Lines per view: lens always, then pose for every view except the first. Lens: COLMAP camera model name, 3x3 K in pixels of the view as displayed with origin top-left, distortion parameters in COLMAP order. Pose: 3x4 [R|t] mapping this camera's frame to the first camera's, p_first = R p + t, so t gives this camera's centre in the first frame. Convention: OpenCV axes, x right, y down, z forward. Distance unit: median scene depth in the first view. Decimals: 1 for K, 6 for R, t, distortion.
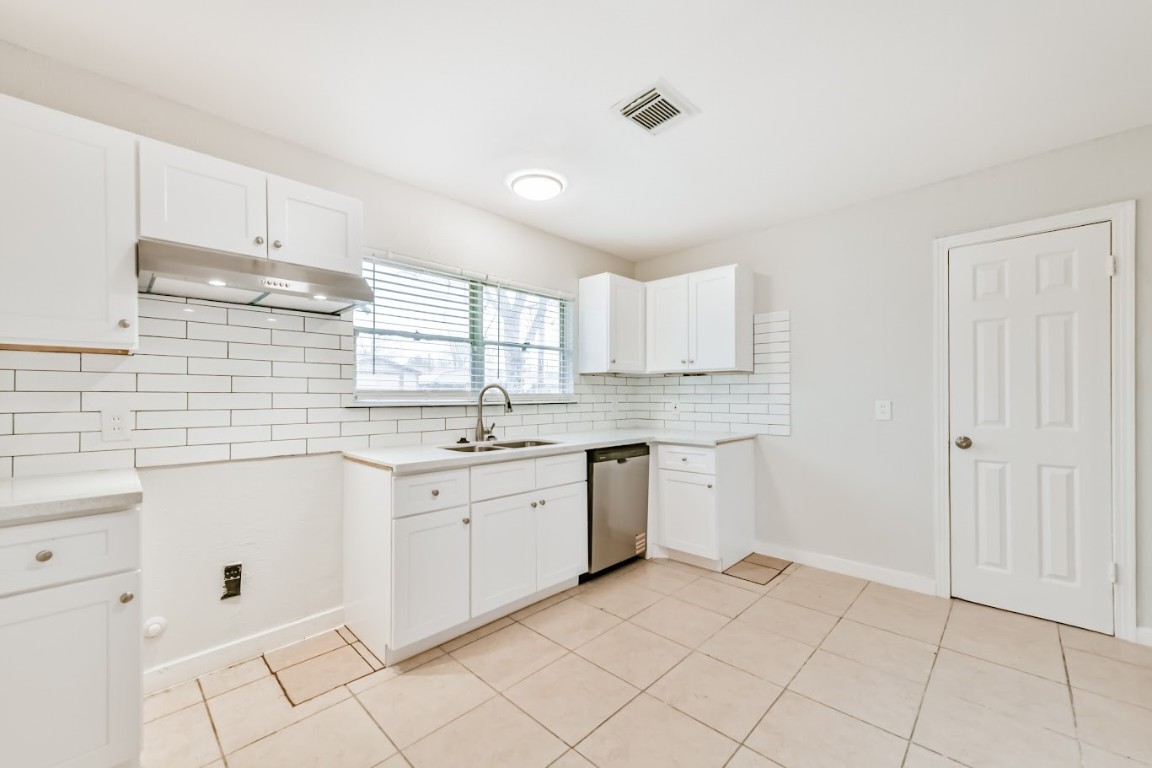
lens RADIAL K [[446.9, 0, 579.2], [0, 446.9, 394.1], [0, 0, 1]] dist [0.000796, 0.000262]
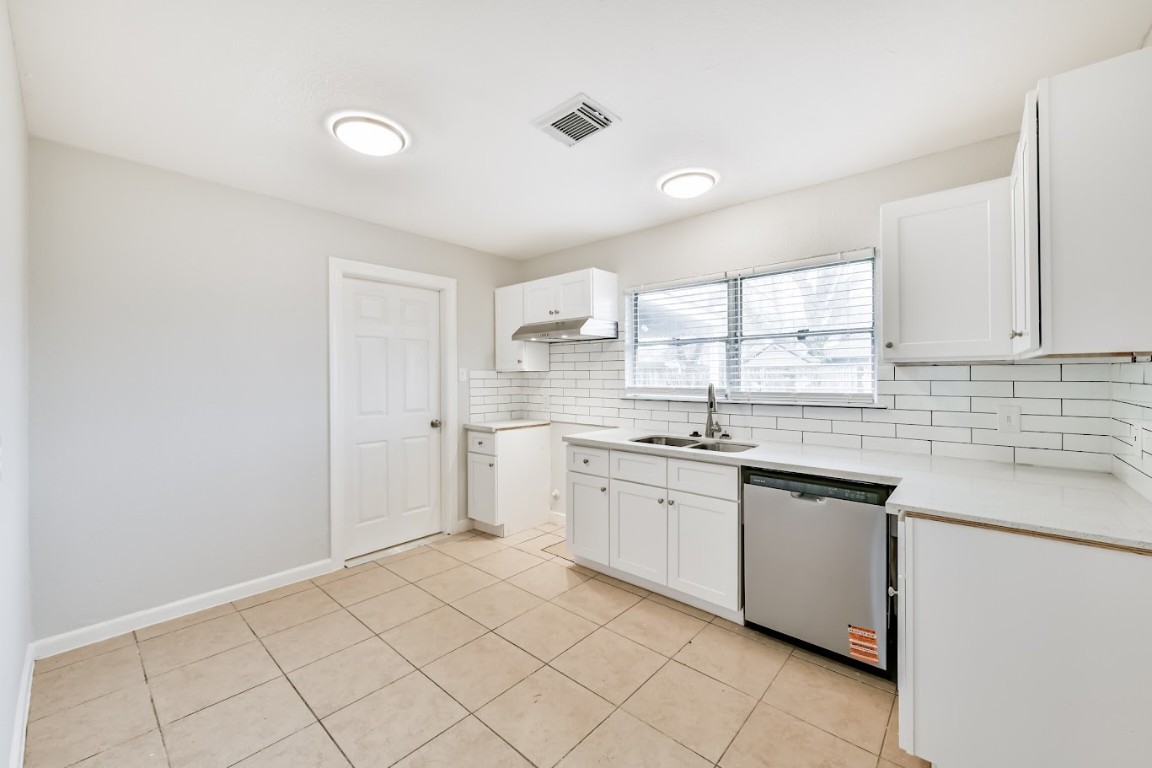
lens RADIAL K [[446.9, 0, 579.2], [0, 446.9, 375.3], [0, 0, 1]] dist [0.000796, 0.000262]
pose [[0.052901, 0.001909, -0.998598, 0.924867], [0.008579, 0.999960, 0.002366, -0.051149], [0.998563, -0.008692, 0.052882, 0.743081]]
